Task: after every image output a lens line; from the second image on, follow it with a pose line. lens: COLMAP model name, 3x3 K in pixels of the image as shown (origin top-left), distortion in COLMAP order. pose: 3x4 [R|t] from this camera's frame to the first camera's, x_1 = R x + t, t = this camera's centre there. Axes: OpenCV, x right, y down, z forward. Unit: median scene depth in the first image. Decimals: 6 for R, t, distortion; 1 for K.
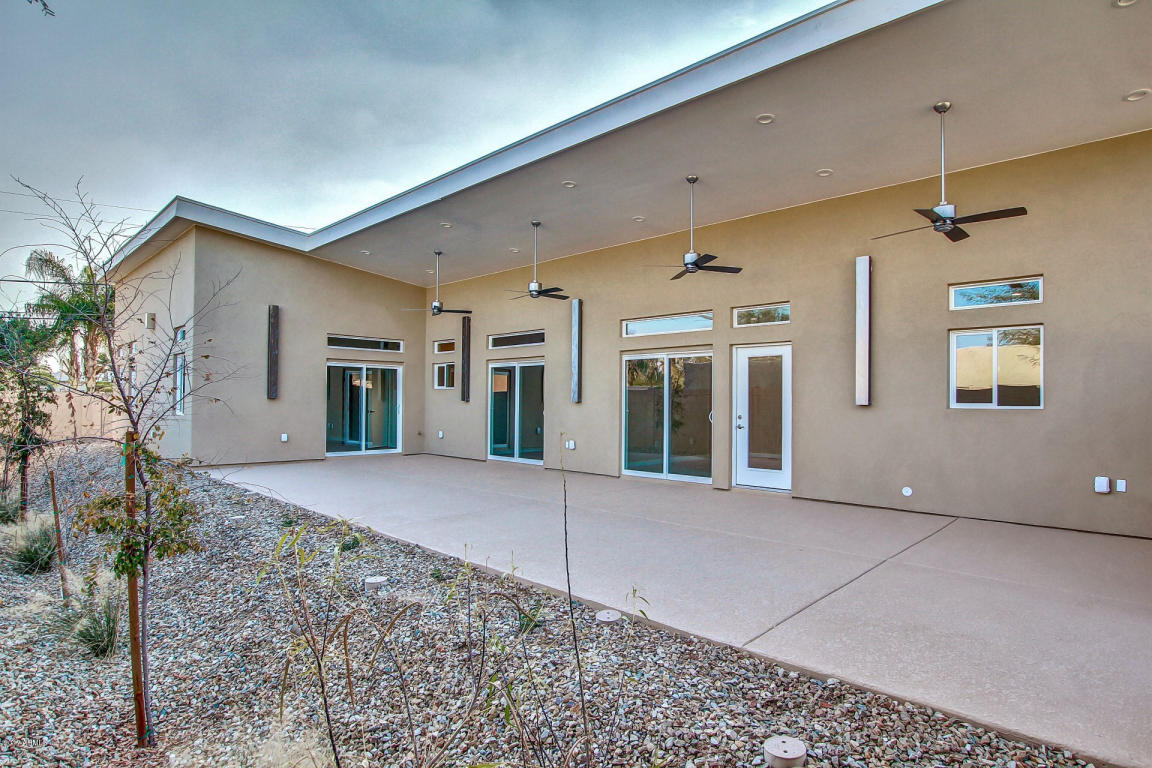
lens RADIAL K [[656.8, 0, 595.0], [0, 656.8, 391.8], [0, 0, 1]] dist [-0.007118, 0.000351]
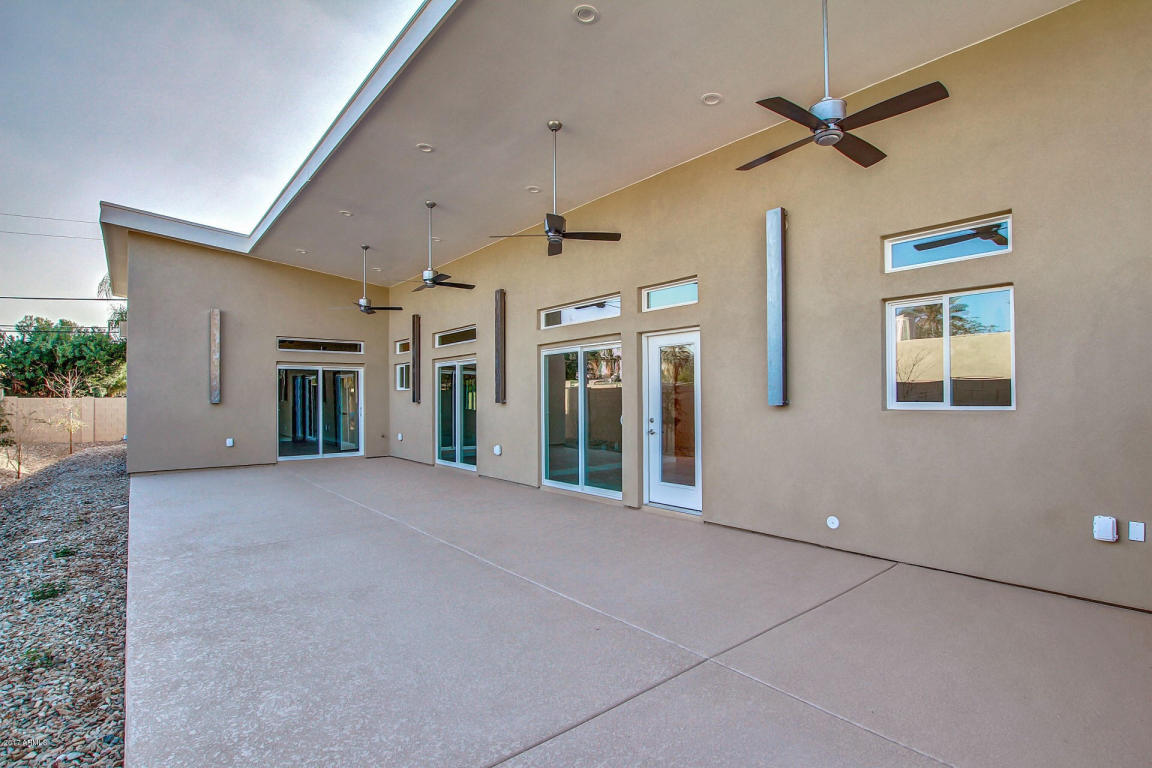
lens RADIAL K [[603.1, 0, 574.9], [0, 603.1, 389.0], [0, 0, 1]] dist [-0.001392, -0.014374]
pose [[0.990575, -0.016173, -0.136013, 0.205017], [0.016126, 0.999869, -0.001454, -0.001240], [0.136019, -0.000753, 0.990706, 0.210020]]
